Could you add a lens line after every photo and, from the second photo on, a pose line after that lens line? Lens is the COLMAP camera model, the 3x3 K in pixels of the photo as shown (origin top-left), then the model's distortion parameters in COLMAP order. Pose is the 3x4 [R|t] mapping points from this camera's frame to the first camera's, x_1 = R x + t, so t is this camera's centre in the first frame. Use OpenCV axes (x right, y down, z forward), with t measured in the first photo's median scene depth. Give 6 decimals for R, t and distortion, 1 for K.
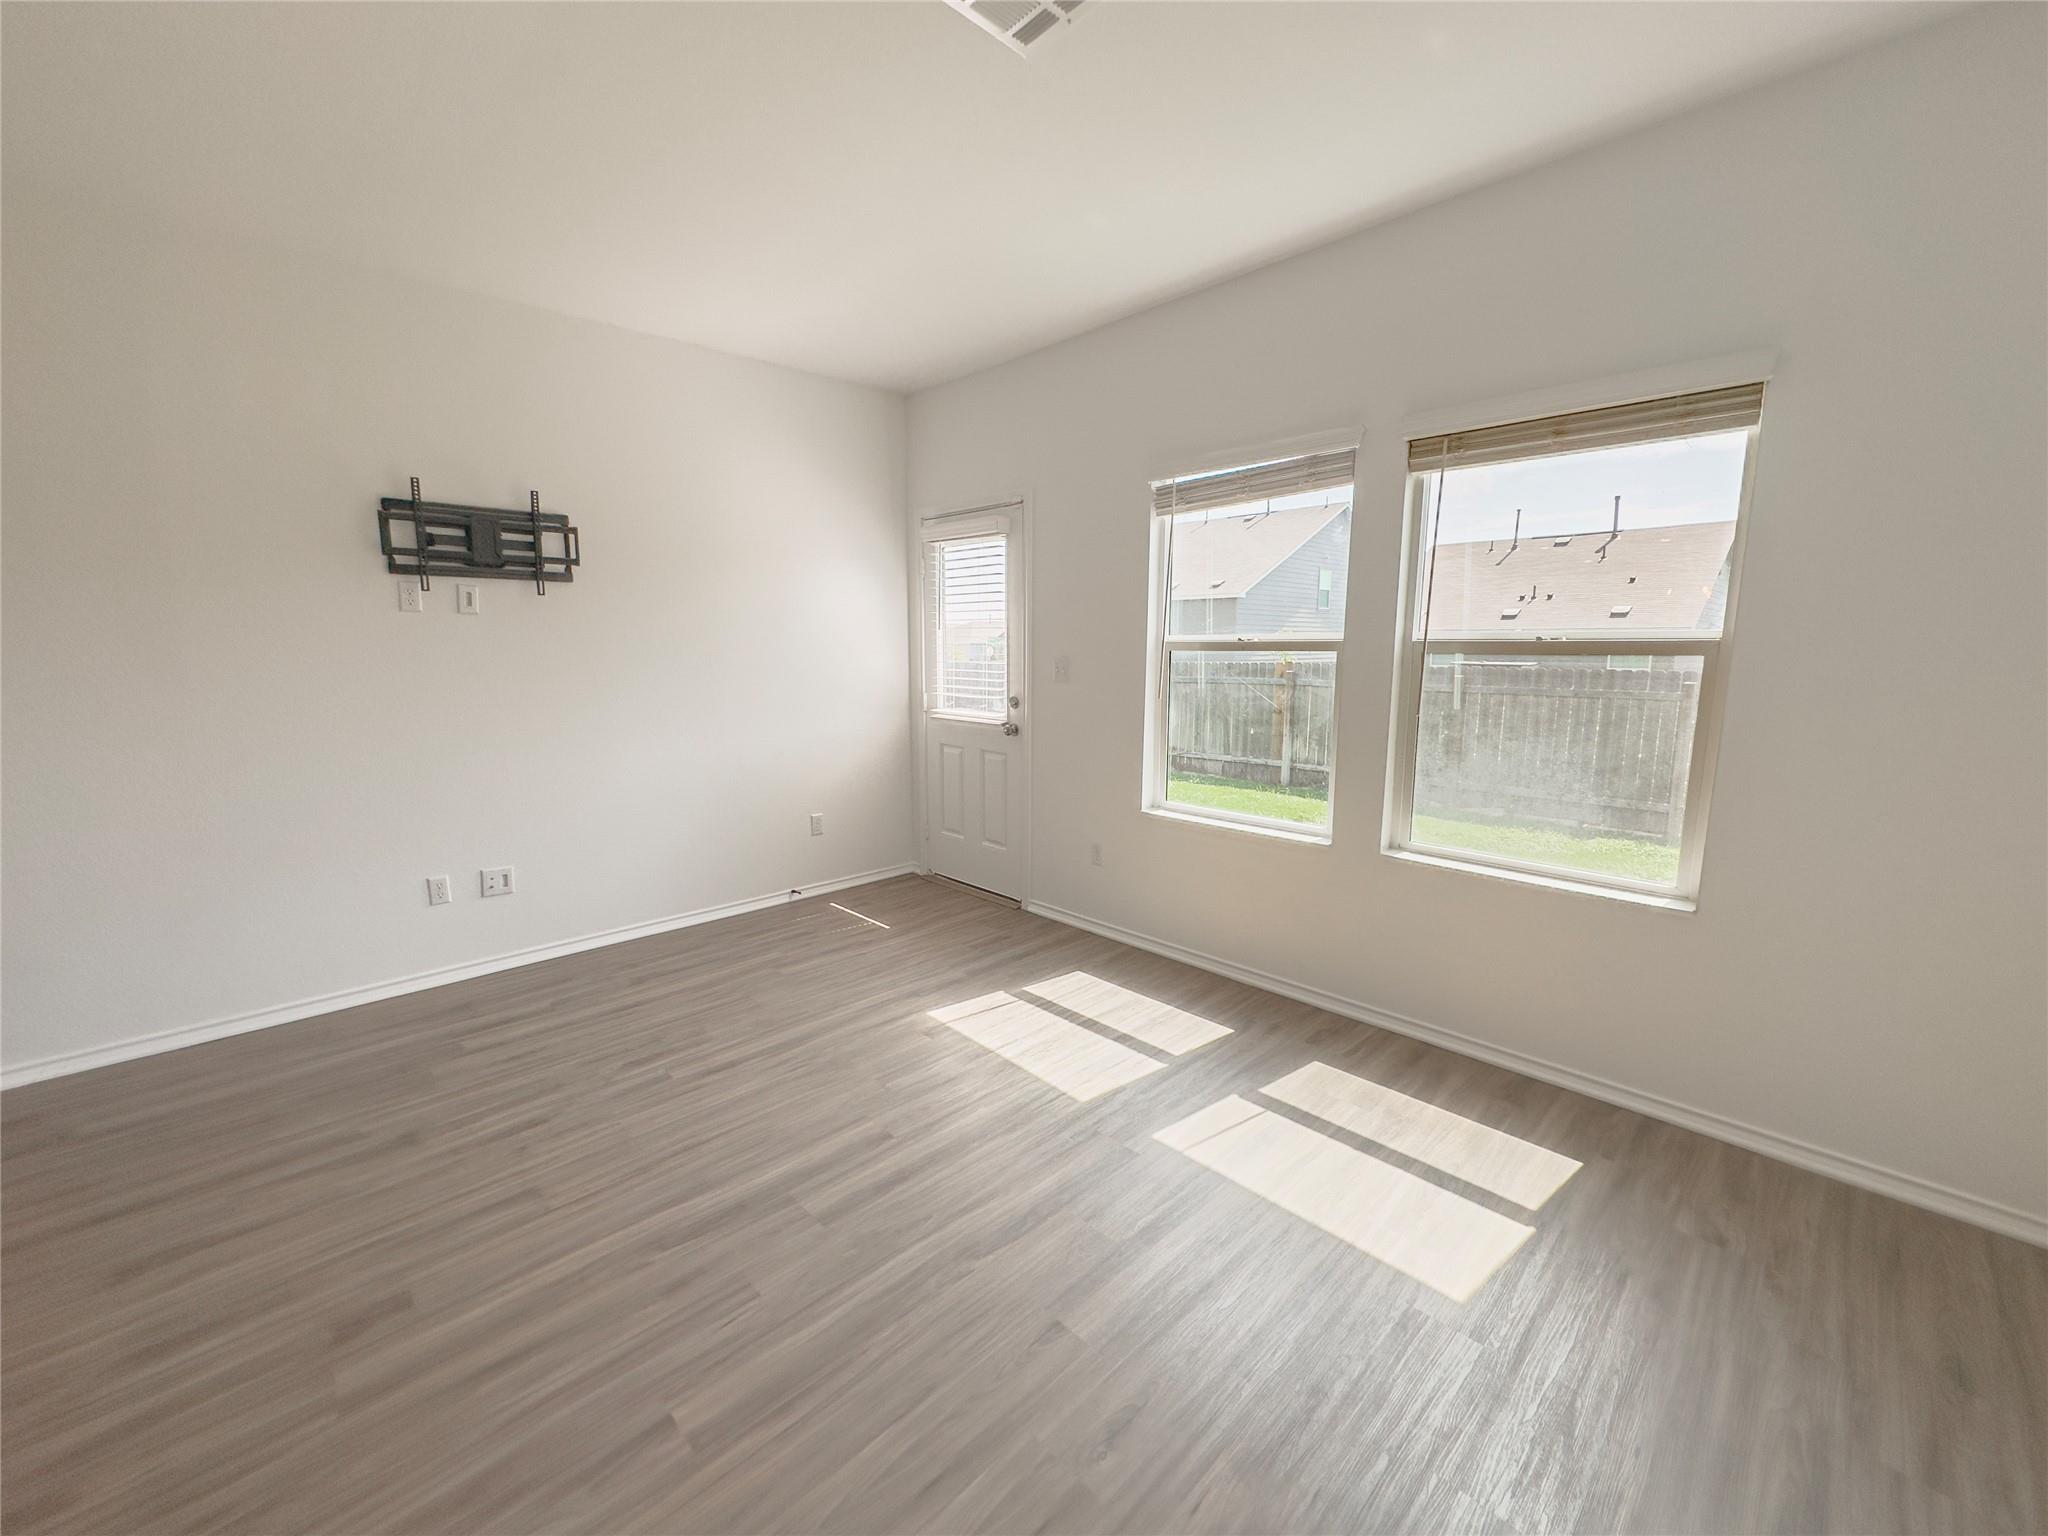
lens RADIAL K [[813.6, 0, 1048.8], [0, 813.6, 765.1], [0, 0, 1]] dist [0.002540, -0.000906]
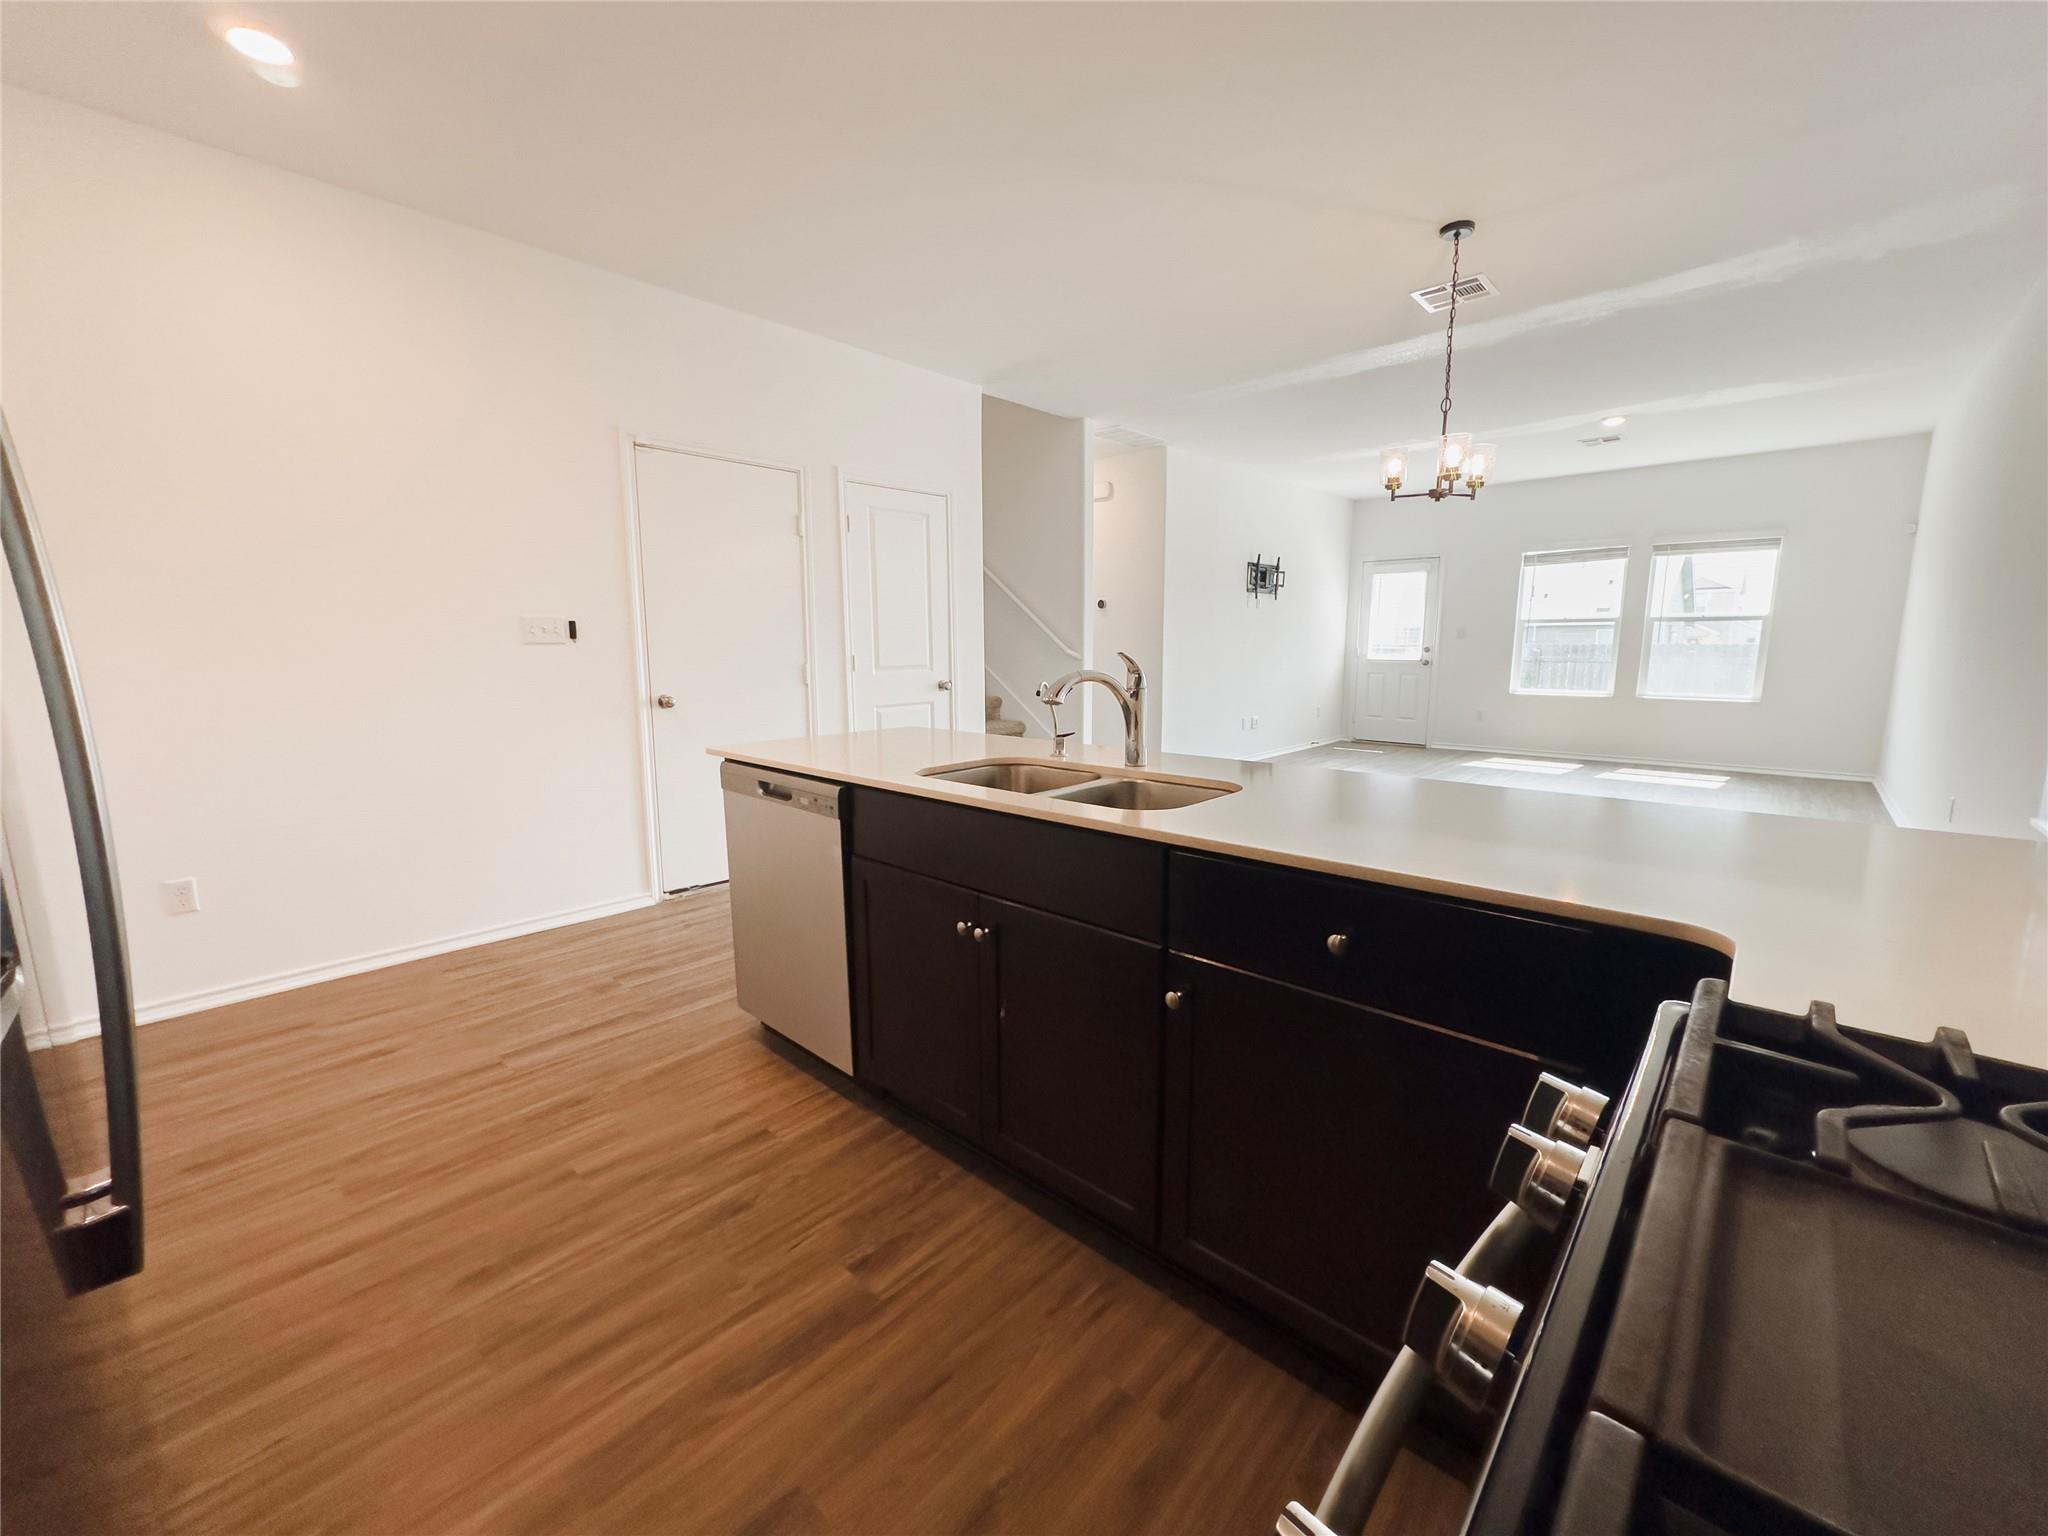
lens RADIAL K [[813.6, 0, 1041.6], [0, 813.6, 768.0], [0, 0, 1]] dist [0.002540, -0.000906]
pose [[0.998876, -0.012658, 0.045689, -1.759124], [0.012187, 0.999870, 0.010572, 0.303629], [-0.045817, -0.010003, 0.998900, -1.669443]]
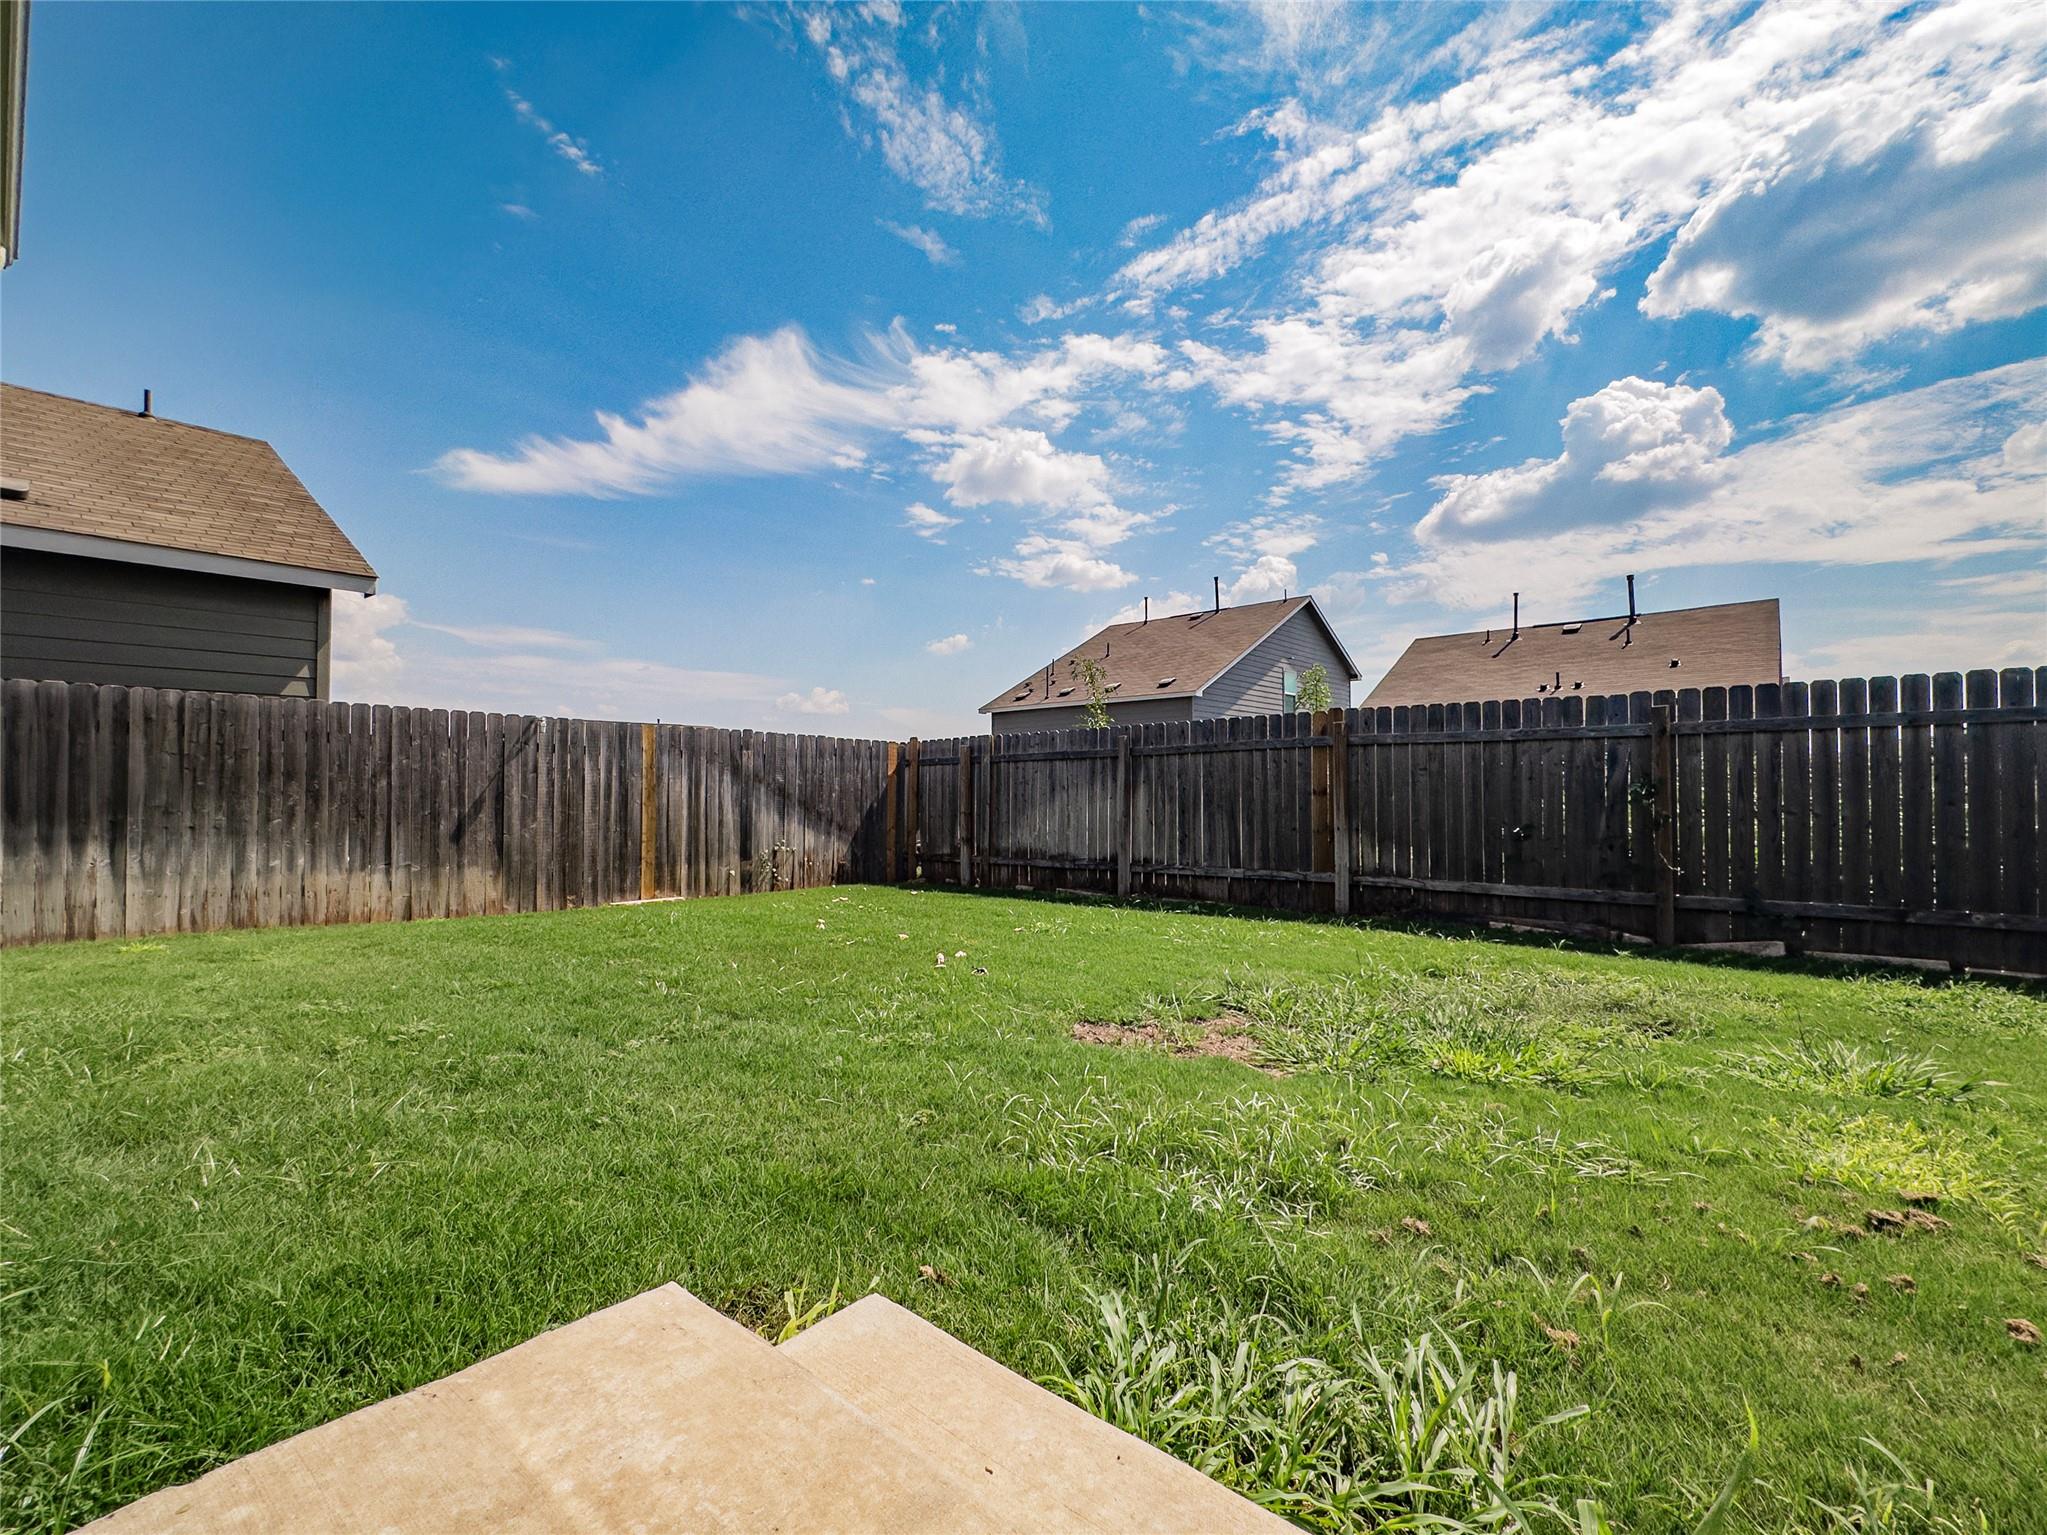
lens RADIAL K [[888.9, 0, 1031.7], [0, 888.9, 773.1], [0, 0, 1]] dist [-0.004884, -0.000272]
pose [[0.997500, -0.008715, 0.070133, 0.009400], [0.020105, 0.986360, -0.163373, 0.010757], [-0.067753, 0.164374, 0.984068, 0.159873]]
